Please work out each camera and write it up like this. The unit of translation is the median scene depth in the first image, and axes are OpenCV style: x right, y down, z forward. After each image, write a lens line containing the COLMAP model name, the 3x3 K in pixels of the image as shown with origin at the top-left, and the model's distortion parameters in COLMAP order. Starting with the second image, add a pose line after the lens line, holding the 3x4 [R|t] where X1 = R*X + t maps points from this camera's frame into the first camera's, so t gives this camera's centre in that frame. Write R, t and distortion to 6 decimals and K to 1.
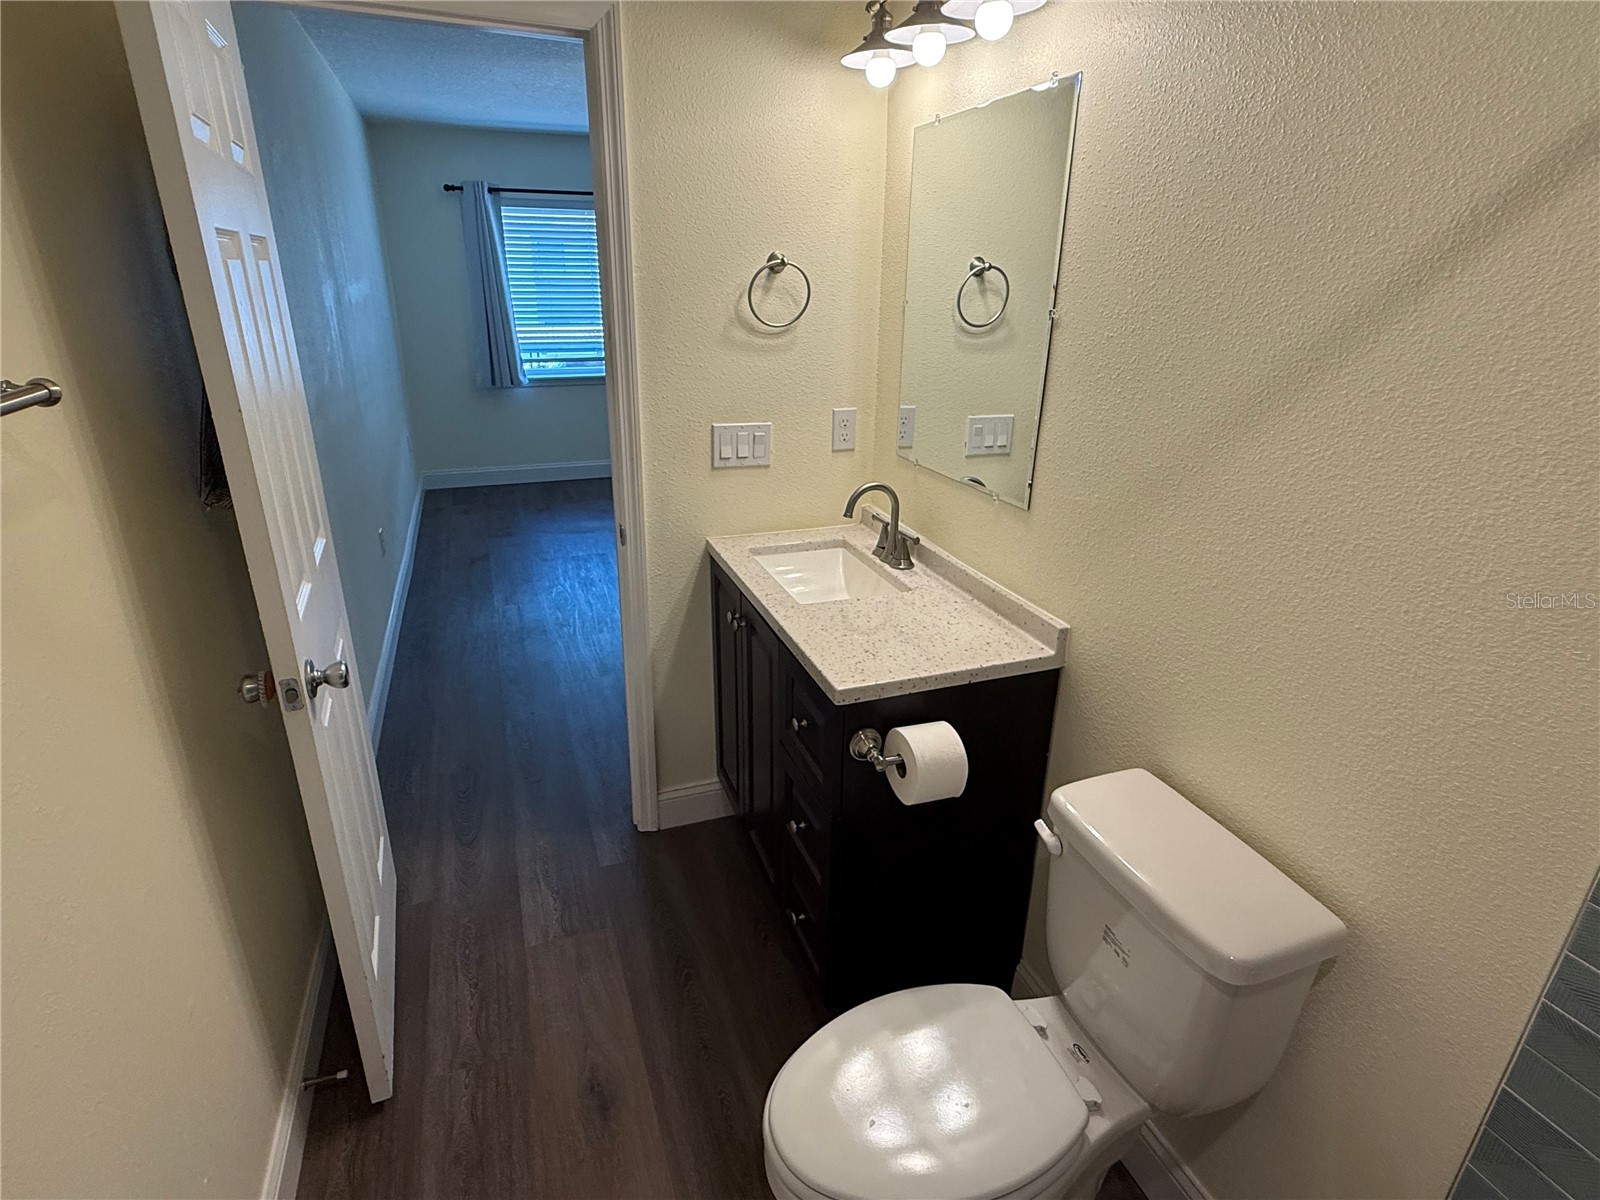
lens RADIAL K [[832.2, 0, 798.5], [0, 832.2, 601.2], [0, 0, 1]] dist [0.002250, -0.000365]
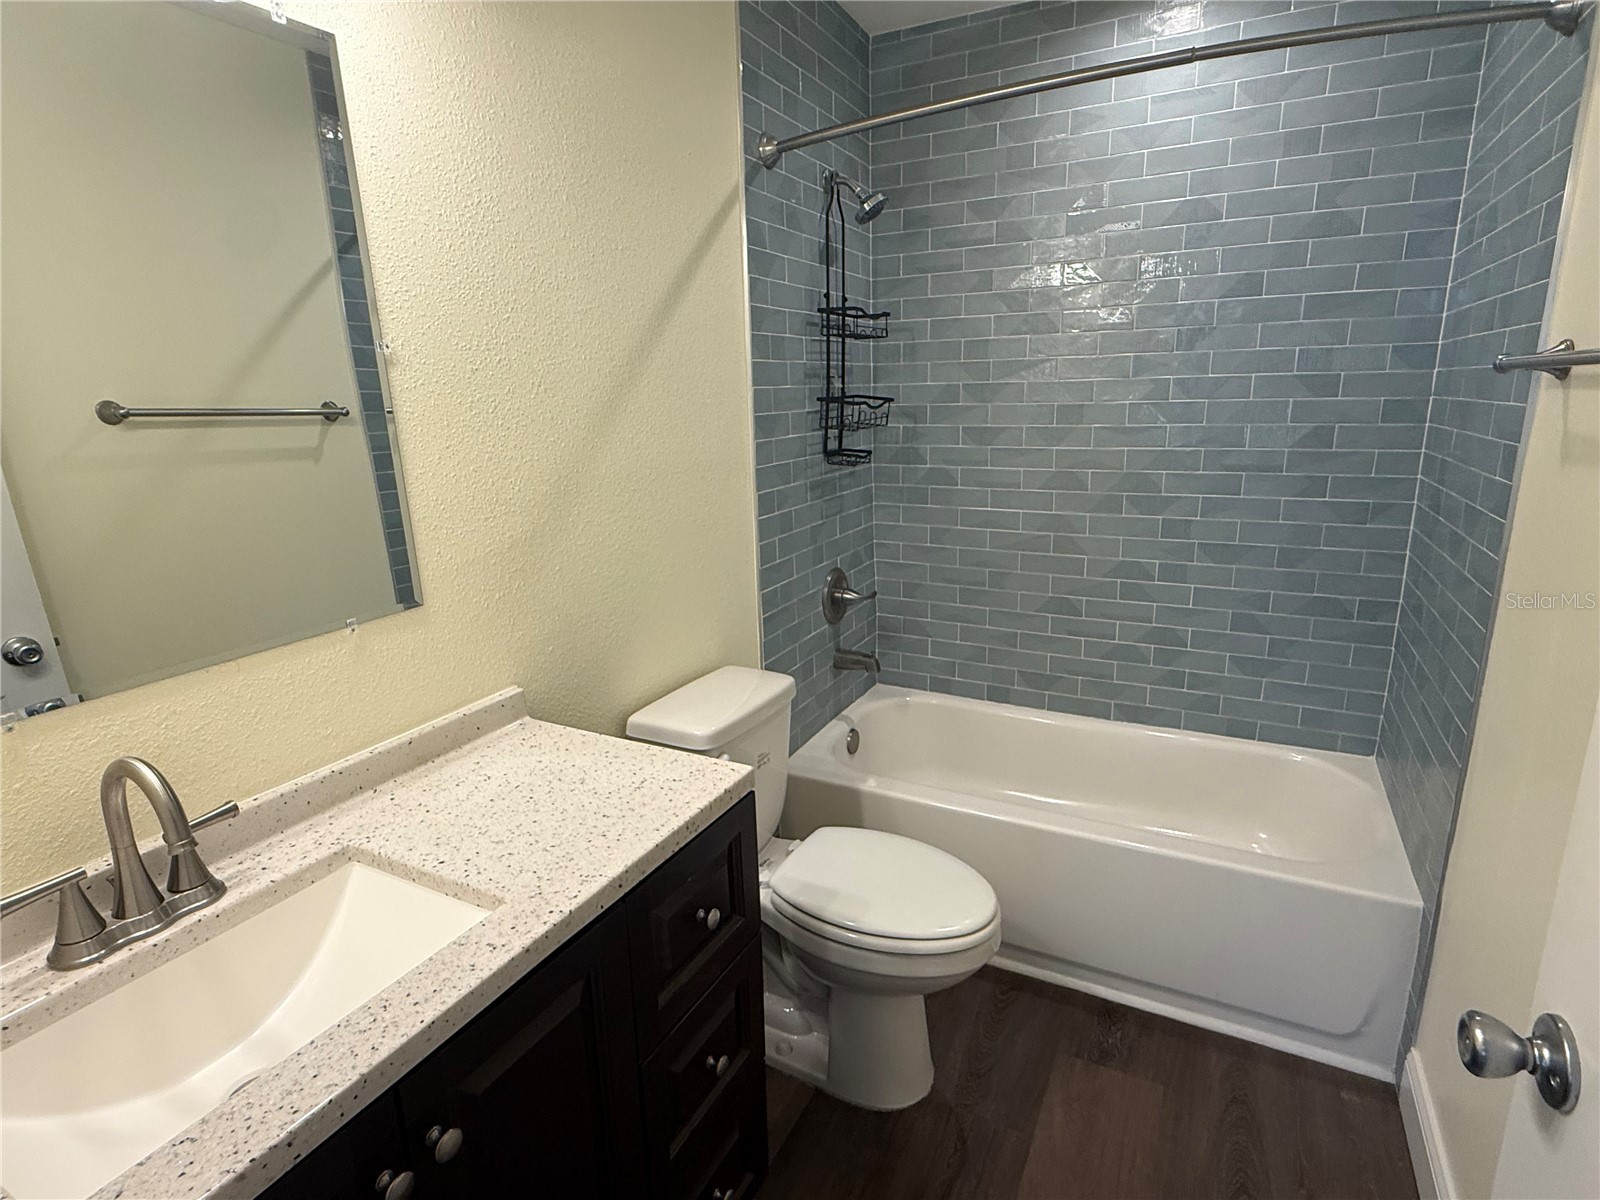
lens RADIAL K [[832.2, 0, 797.6], [0, 832.2, 593.3], [0, 0, 1]] dist [0.002250, -0.000365]
pose [[-0.672494, -0.174549, 0.719225, -0.460515], [0.285866, 0.835113, 0.469966, -0.350457], [-0.682666, 0.521651, -0.511710, 1.069999]]
